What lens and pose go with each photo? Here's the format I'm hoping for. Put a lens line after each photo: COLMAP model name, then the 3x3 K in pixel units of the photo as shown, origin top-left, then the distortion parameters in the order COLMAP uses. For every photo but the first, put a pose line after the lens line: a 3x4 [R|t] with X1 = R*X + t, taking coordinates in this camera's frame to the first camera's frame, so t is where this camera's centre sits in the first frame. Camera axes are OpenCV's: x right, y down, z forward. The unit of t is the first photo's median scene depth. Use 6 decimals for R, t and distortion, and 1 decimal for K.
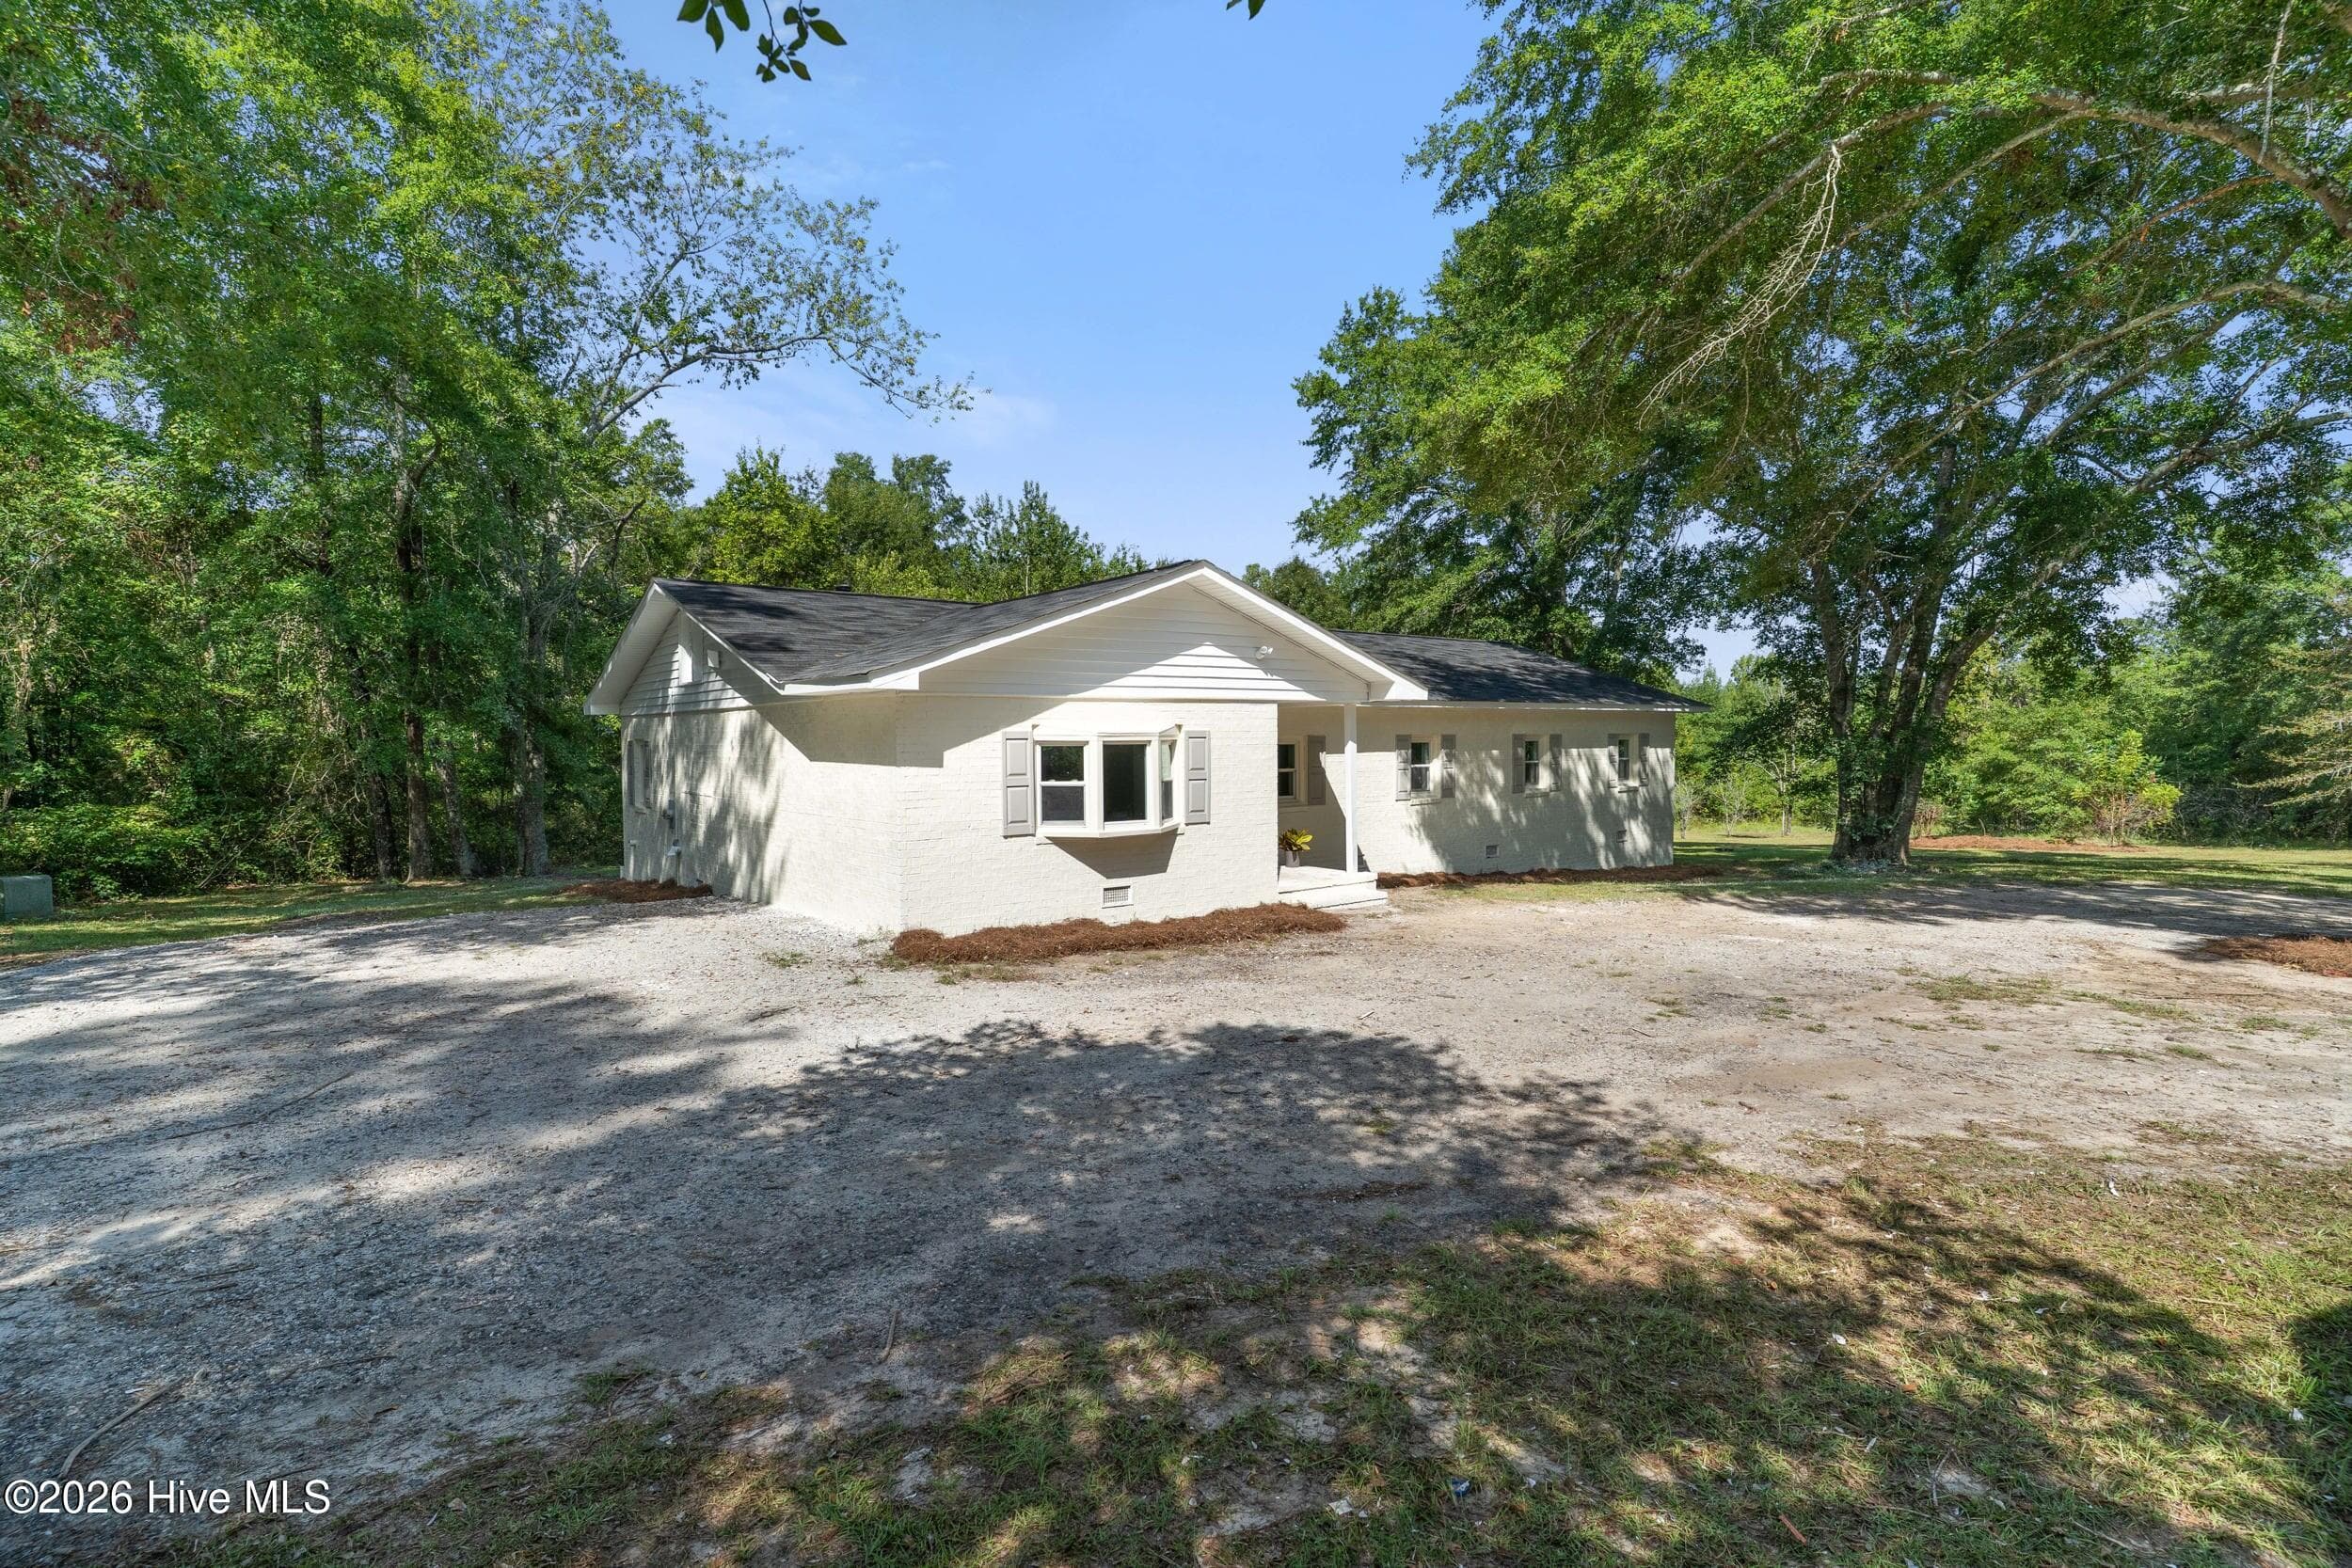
lens RADIAL K [[1108.7, 0, 1174.7], [0, 1108.7, 790.9], [0, 0, 1]] dist [-0.001361, -0.000432]
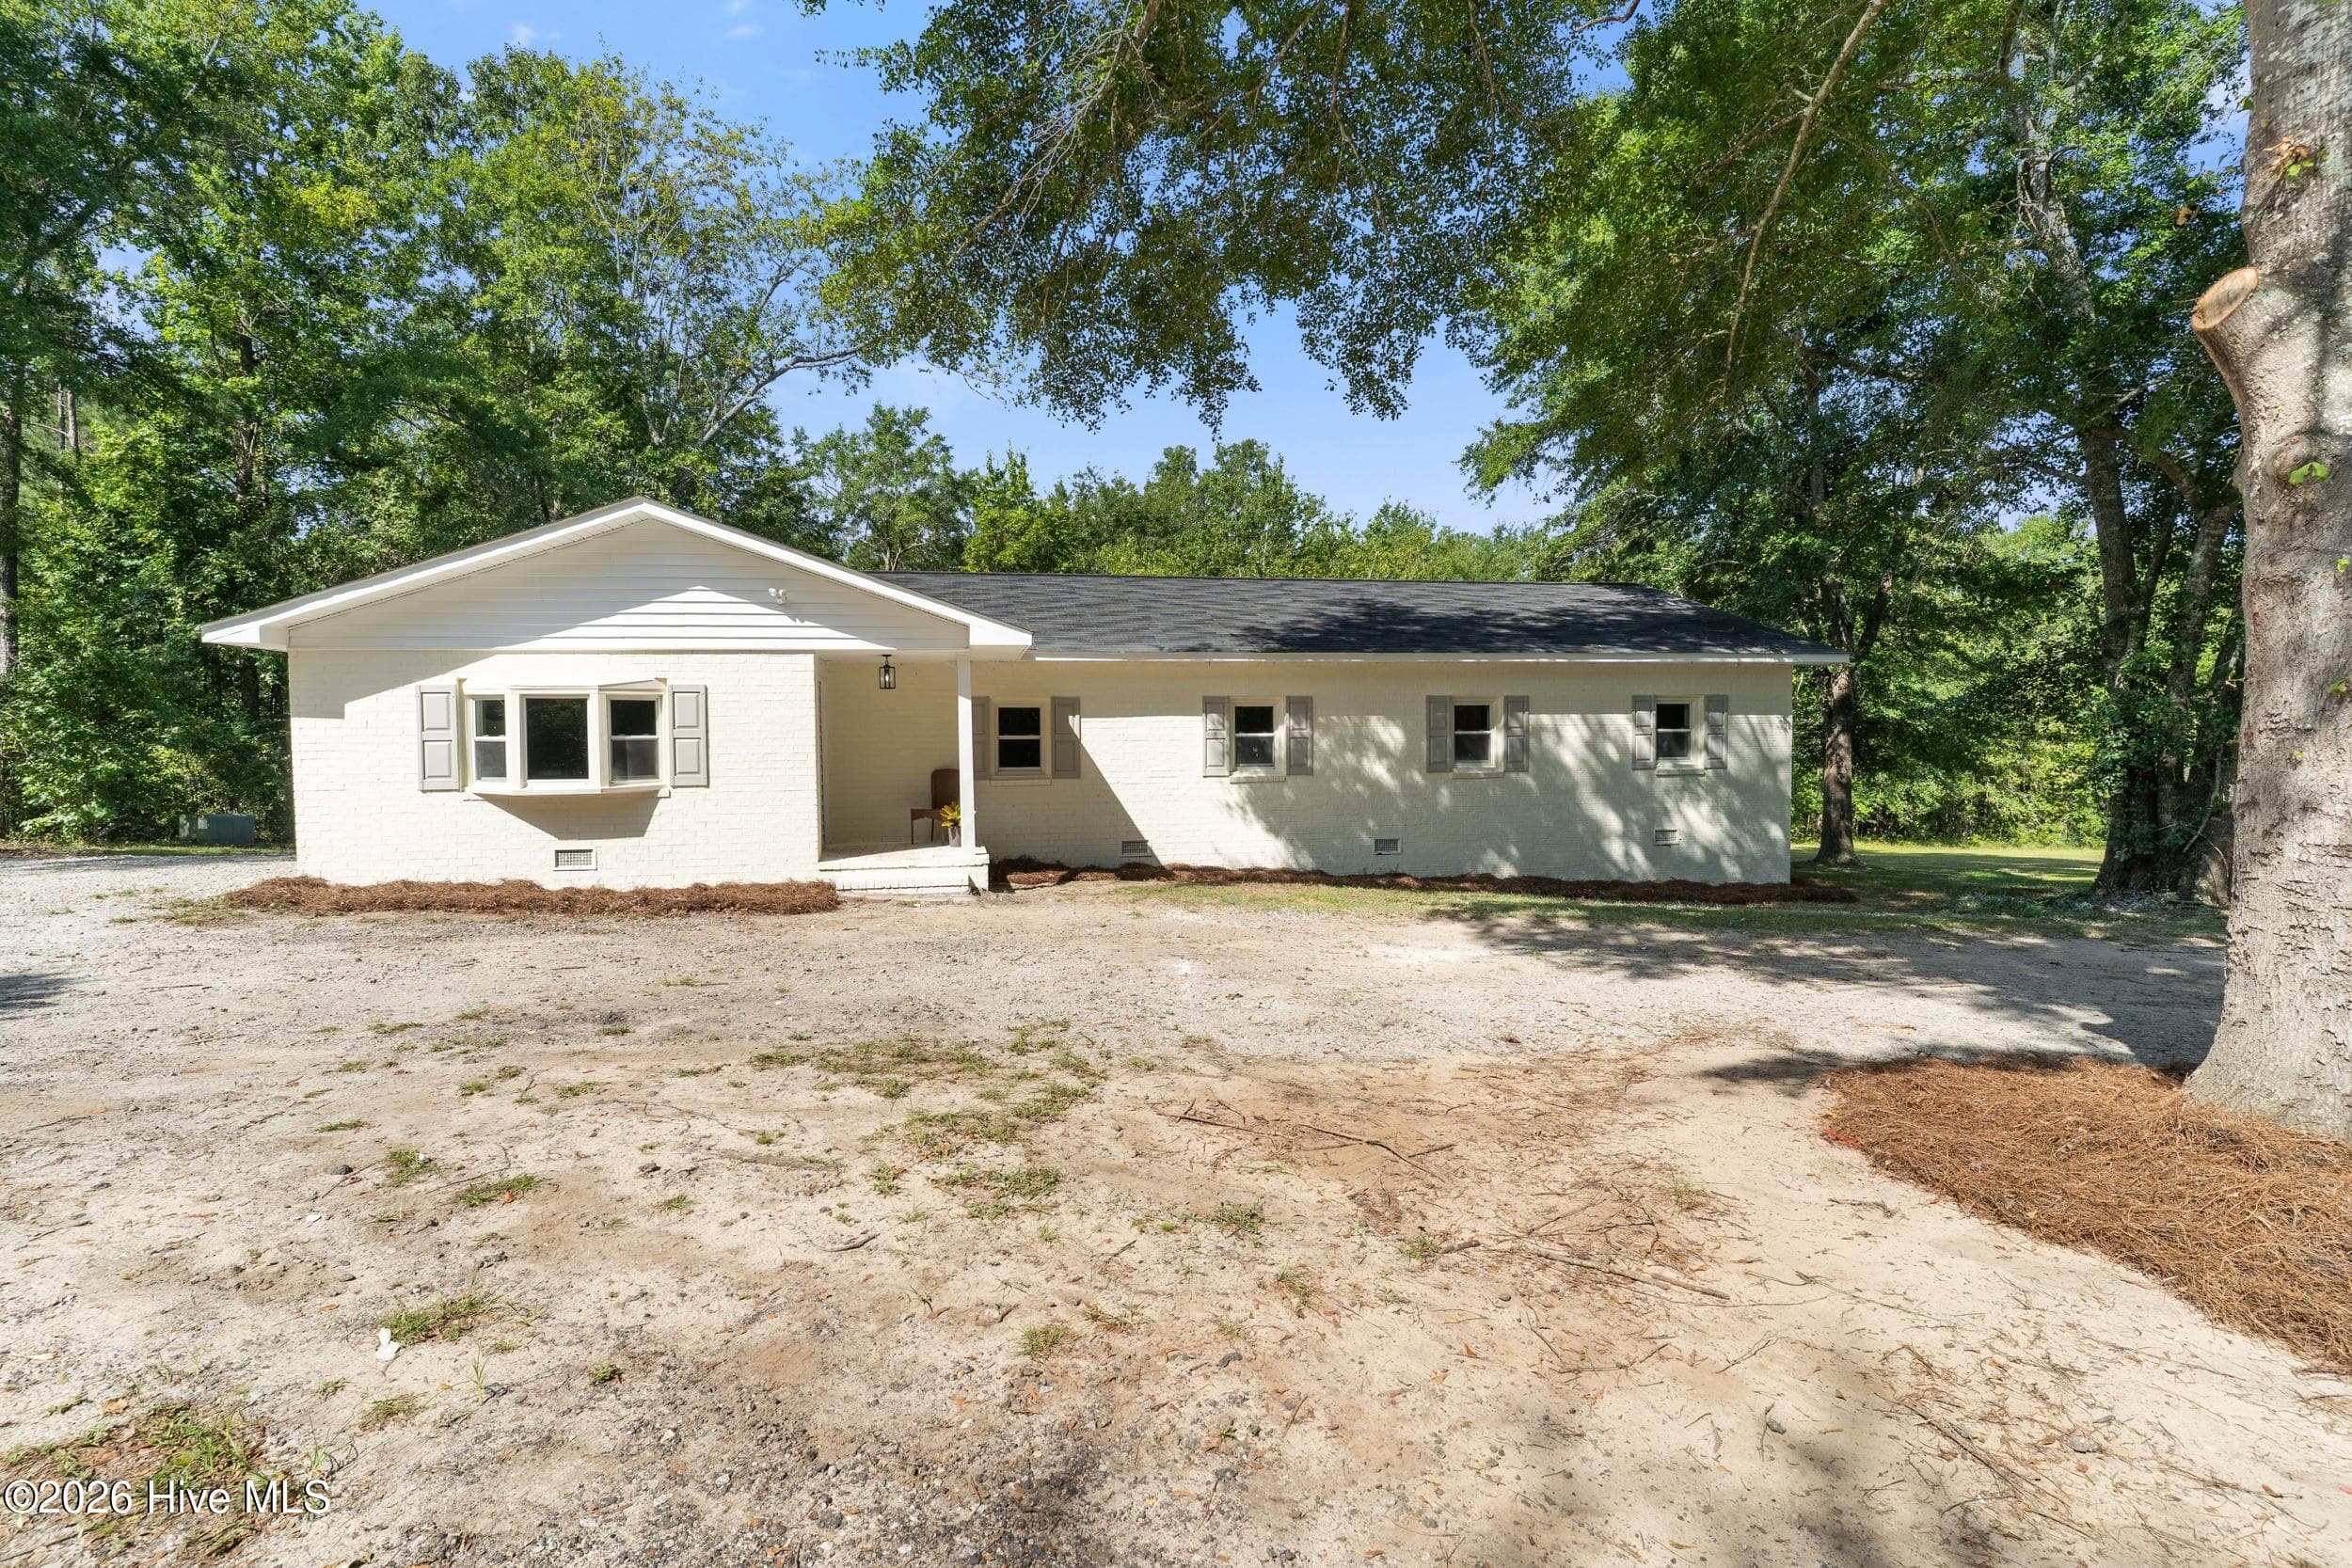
lens RADIAL K [[1108.7, 0, 1170.4], [0, 1108.7, 786.7], [0, 0, 1]] dist [-0.001361, -0.000432]
pose [[0.891402, 0.018791, -0.452824, 0.757473], [-0.017615, 0.999822, 0.006814, 0.016106], [0.452871, 0.001903, 0.891574, 0.350490]]
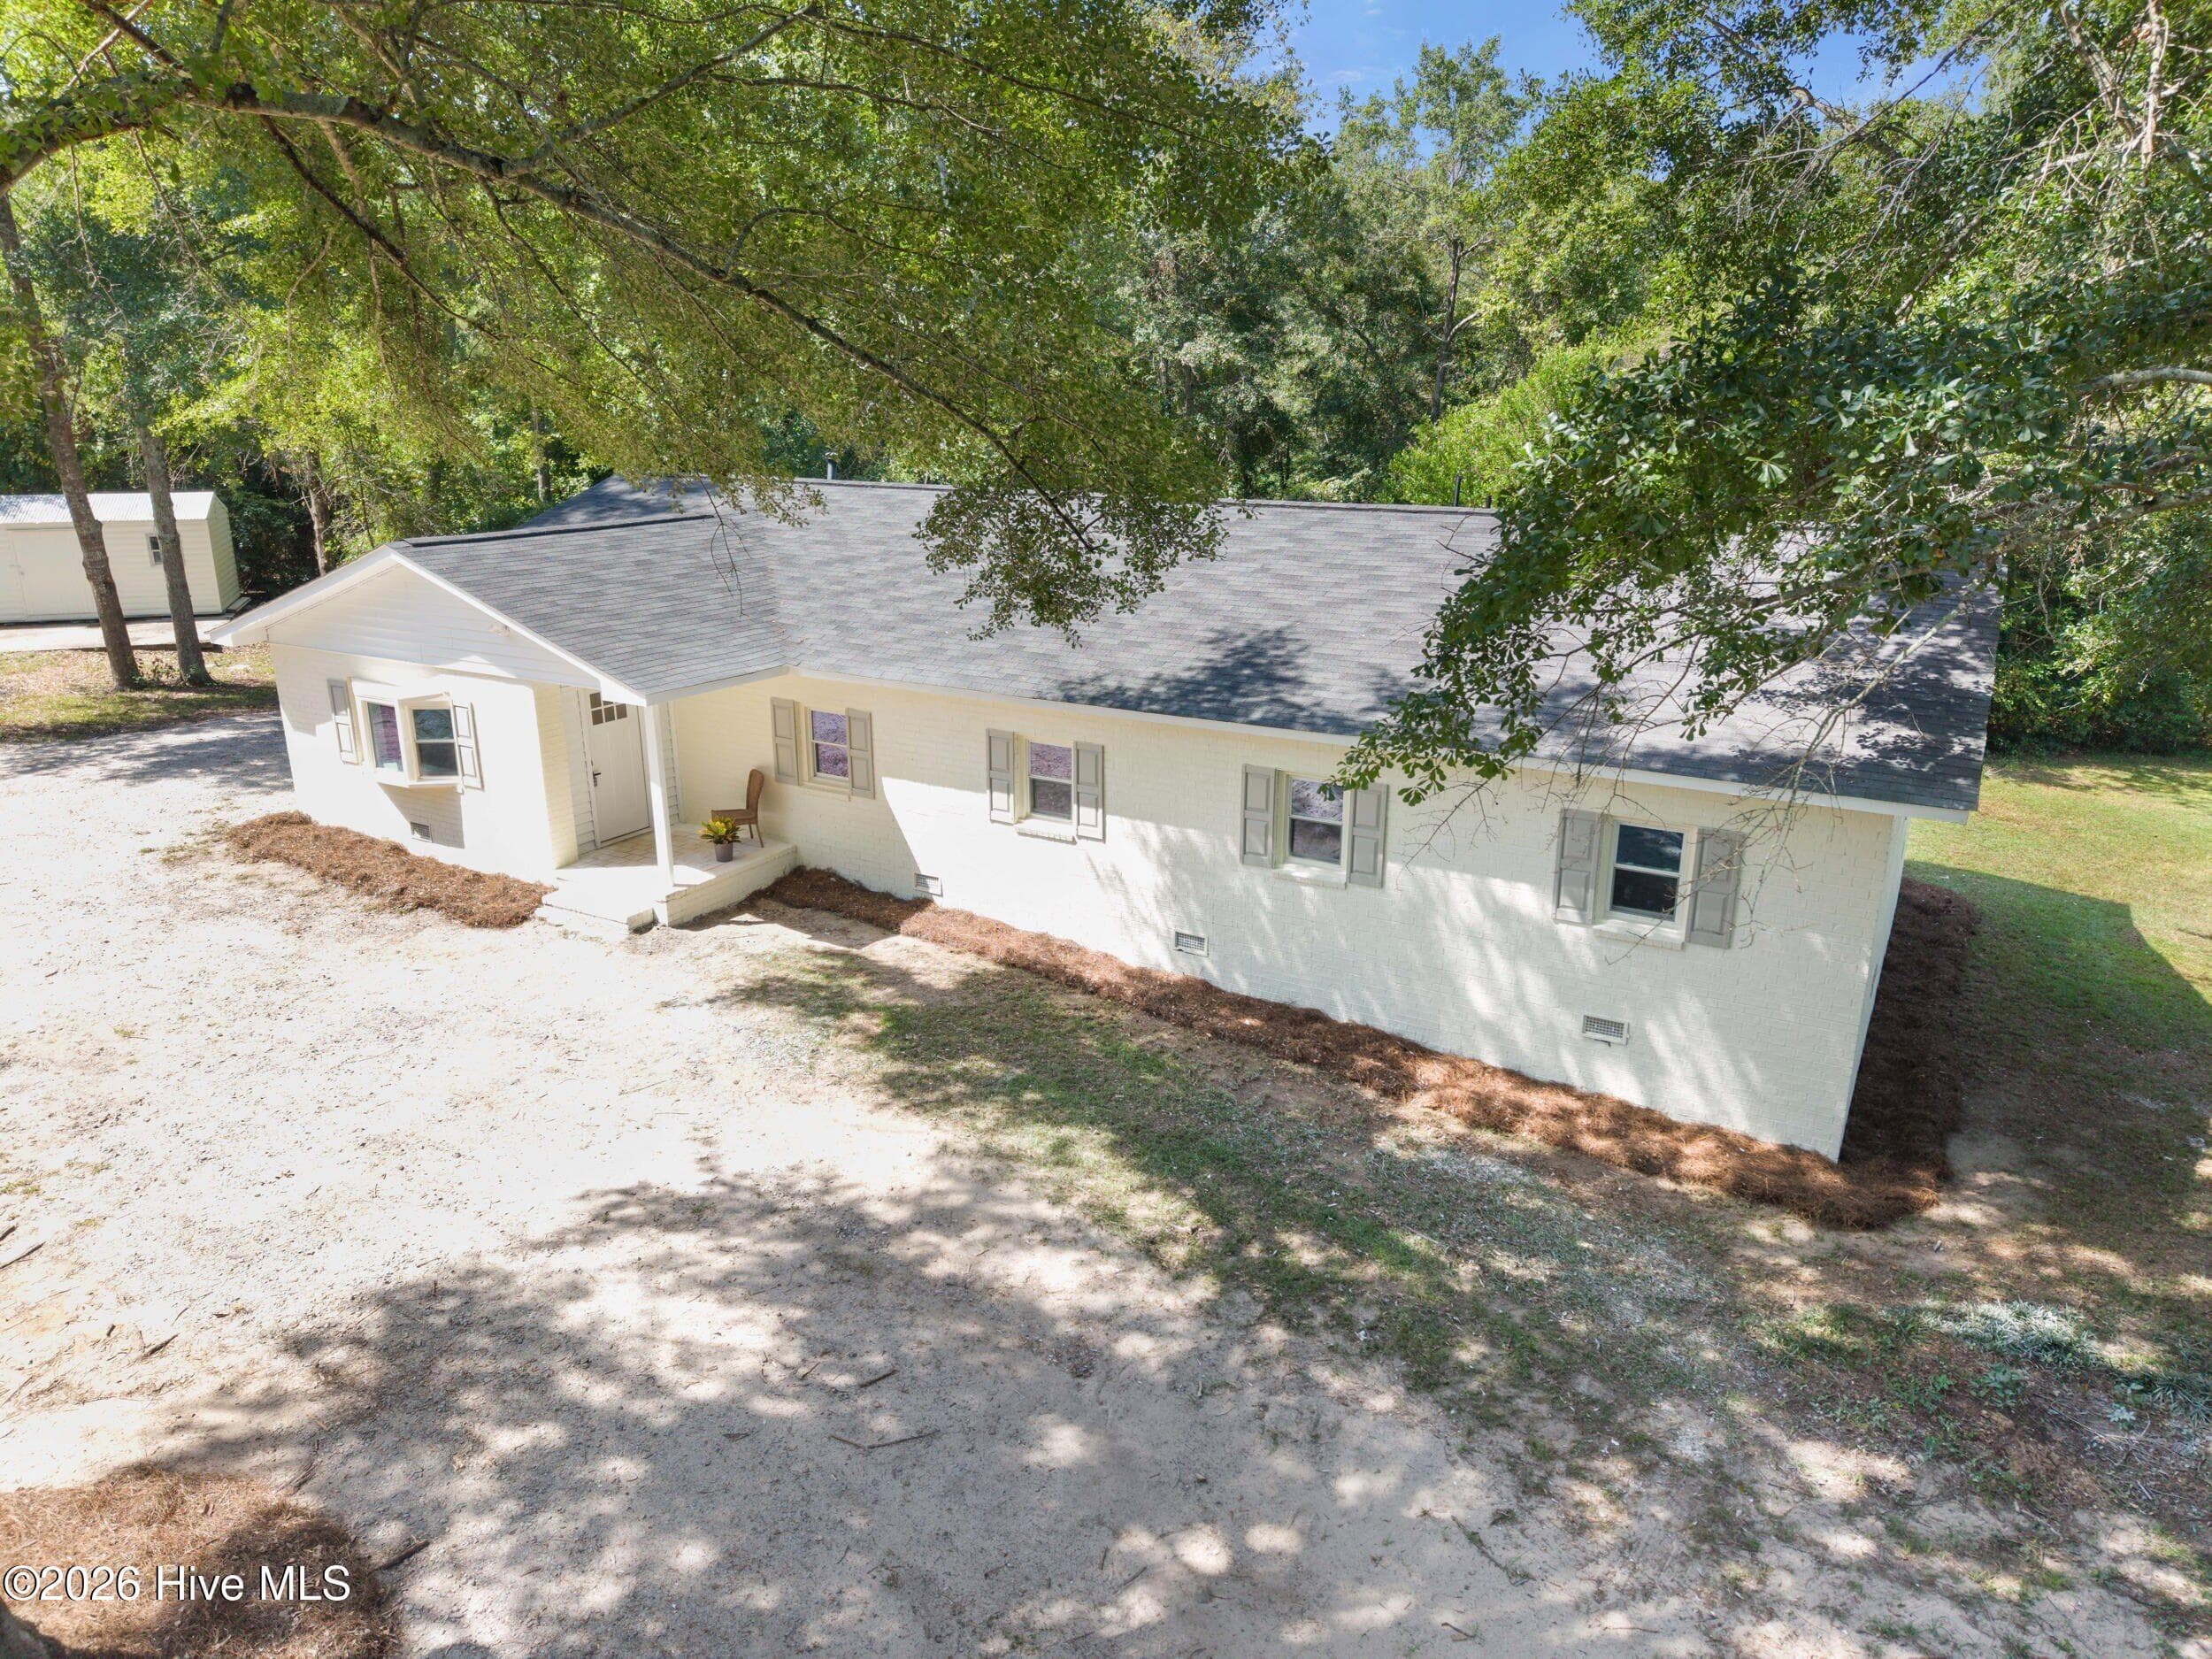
lens RADIAL K [[1450.0, 0, 1118.8], [0, 1450.0, 809.9], [0, 0, 1]] dist [0.006811, -0.000508]
pose [[0.391816, 0.266504, -0.880600, 1.417944], [-0.049711, 0.961862, 0.268979, -0.336658], [0.918700, -0.061615, 0.390121, 0.983263]]
